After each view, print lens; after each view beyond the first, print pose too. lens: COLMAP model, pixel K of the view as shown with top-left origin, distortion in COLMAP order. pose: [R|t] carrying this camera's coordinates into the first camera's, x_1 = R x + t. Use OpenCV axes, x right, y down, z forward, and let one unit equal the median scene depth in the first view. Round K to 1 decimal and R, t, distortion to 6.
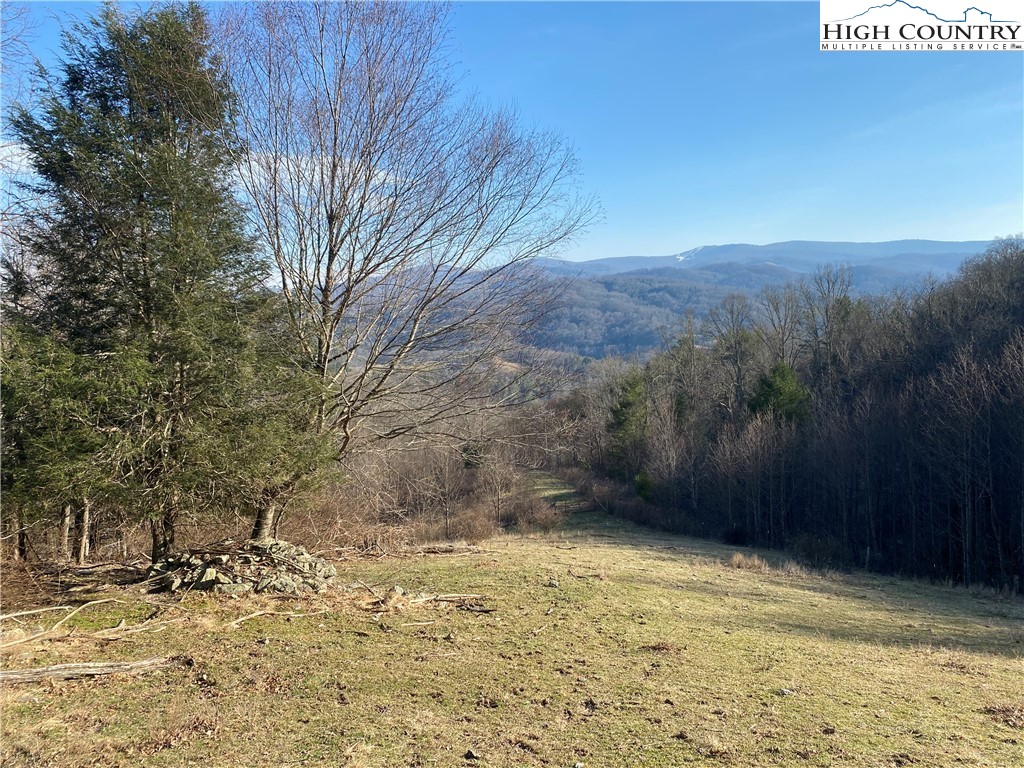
lens RADIAL K [[766.4, 0, 499.7], [0, 766.4, 383.4], [0, 0, 1]] dist [0.144464, -0.007400]
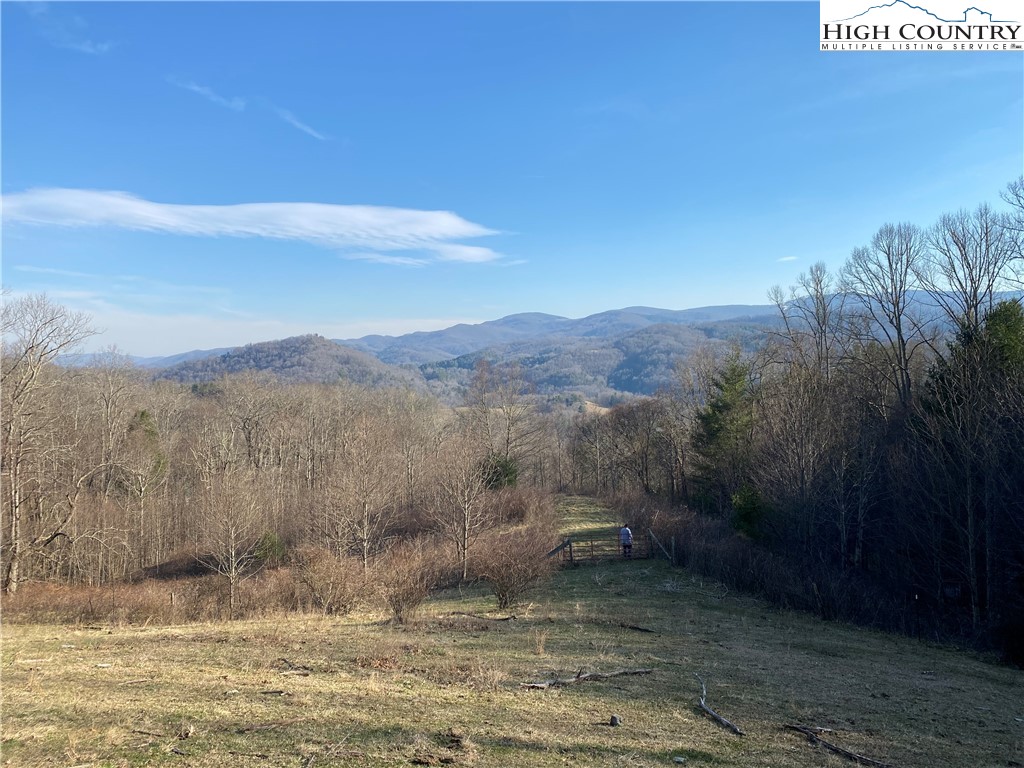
lens RADIAL K [[750.1, 0, 512.0], [0, 750.1, 384.0], [0, 0, 1]] dist [0.107963, -0.002133]
pose [[0.993282, 0.015275, -0.114705, 0.008038], [-0.022966, 0.997553, -0.066035, 0.007756], [0.113415, 0.068225, 0.991202, 0.044208]]
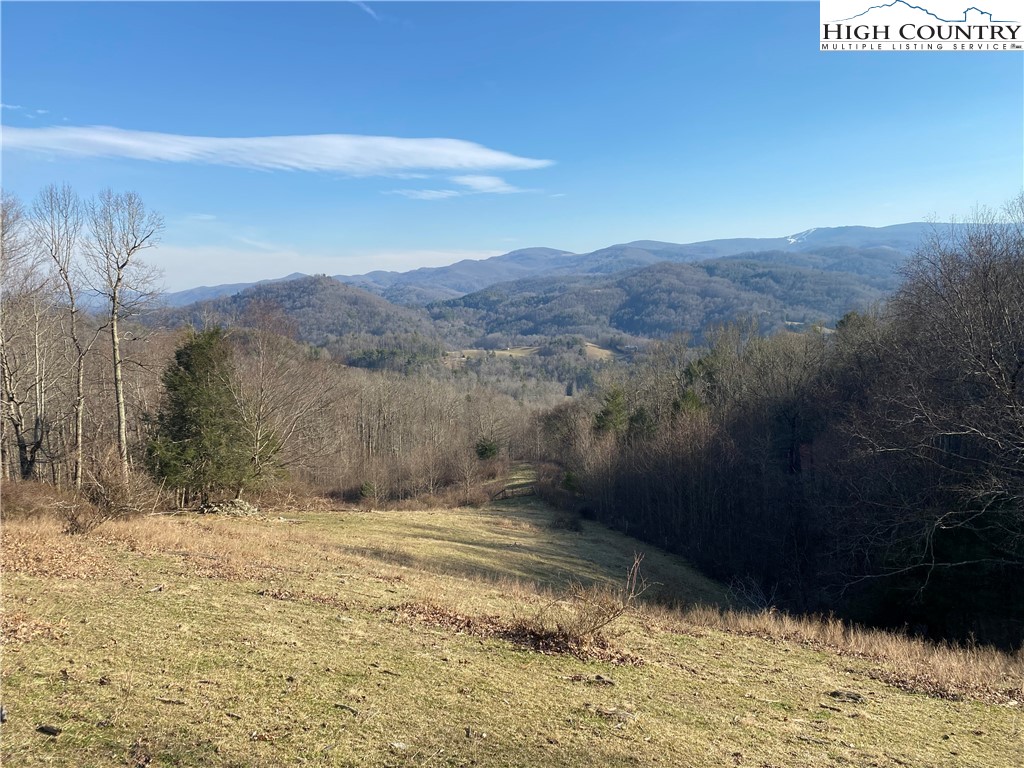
lens RADIAL K [[784.4, 0, 518.1], [0, 784.4, 381.6], [0, 0, 1]] dist [0.141635, -0.234632]
pose [[0.992924, 0.019977, -0.117062, 0.023855], [-0.017215, 0.999550, 0.024552, -0.007384], [0.117500, -0.022363, 0.992821, -0.040499]]
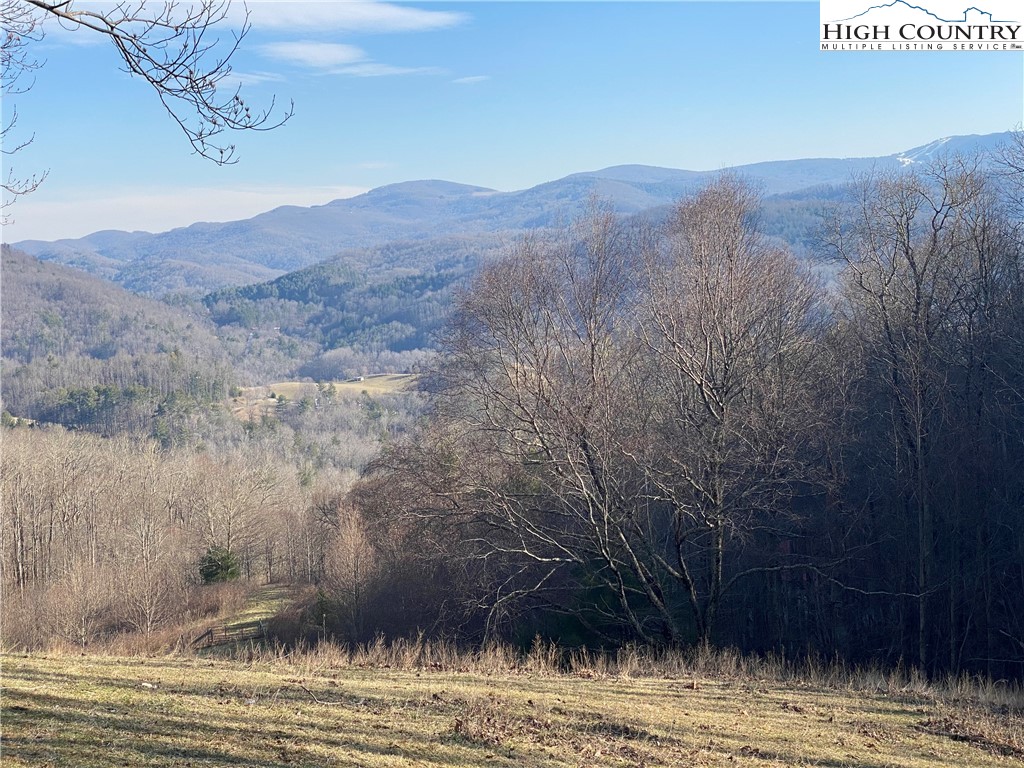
lens RADIAL K [[1559.4, 0, 508.7], [0, 1559.4, 367.7], [0, 0, 1]] dist [0.168305, -0.117119]
pose [[0.998513, -0.008963, -0.053763, 0.044221], [0.007760, 0.999716, -0.022537, -0.008044], [0.053950, 0.022087, 0.998299, -0.063754]]
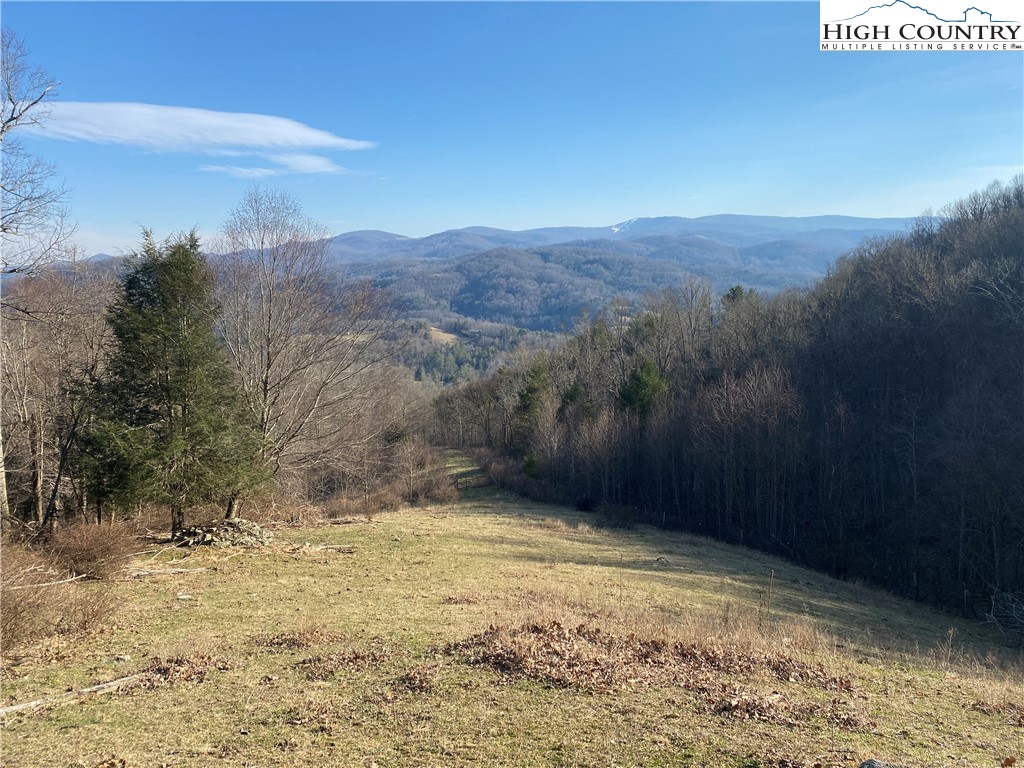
lens RADIAL K [[772.9, 0, 512.0], [0, 772.9, 384.0], [0, 0, 1]] dist [0.177352, -0.215155]
pose [[0.995621, -0.000918, 0.093472, 0.003924], [-0.003100, 0.999078, 0.042827, -0.004342], [-0.093425, -0.042929, 0.994700, -0.019581]]
